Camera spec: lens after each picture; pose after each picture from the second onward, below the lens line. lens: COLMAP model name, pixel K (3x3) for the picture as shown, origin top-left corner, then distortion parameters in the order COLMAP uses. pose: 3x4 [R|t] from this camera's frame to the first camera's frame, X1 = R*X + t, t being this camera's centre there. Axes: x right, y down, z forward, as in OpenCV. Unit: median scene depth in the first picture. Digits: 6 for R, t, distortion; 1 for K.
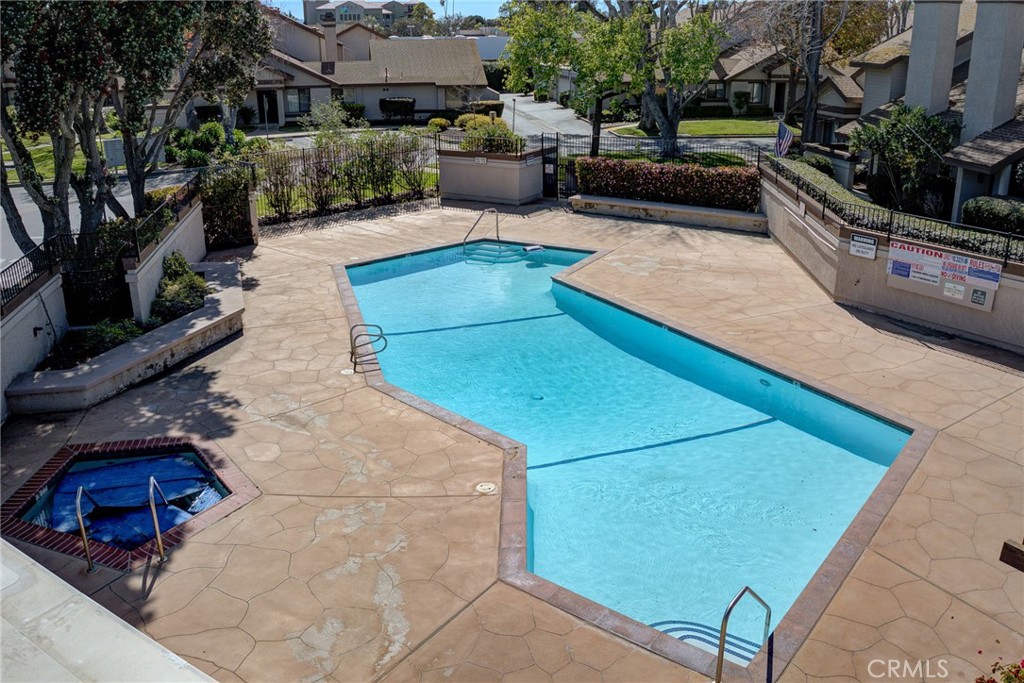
lens RADIAL K [[843.5, 0, 512.0], [0, 843.5, 341.5], [0, 0, 1]] dist [-0.104639, -0.016337]
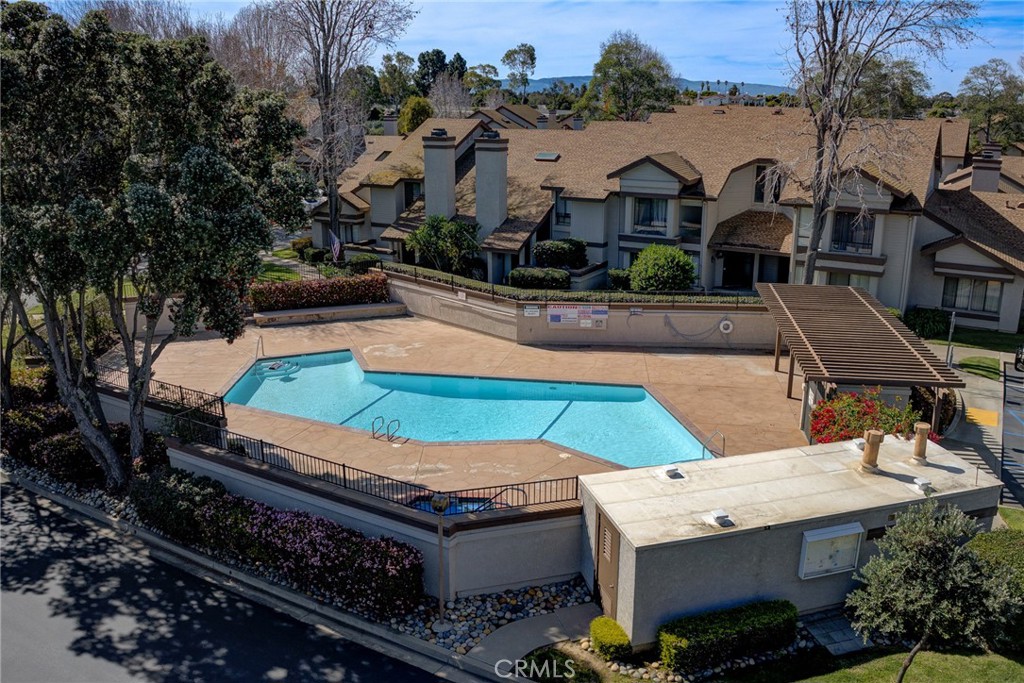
lens RADIAL K [[843.5, 0, 512.0], [0, 843.5, 341.5], [0, 0, 1]] dist [-0.104639, -0.016337]
pose [[0.656170, -0.208395, 0.725267, -0.988200], [0.258462, 0.965044, 0.043453, -0.142018], [-0.708969, 0.158942, 0.687095, -0.256879]]
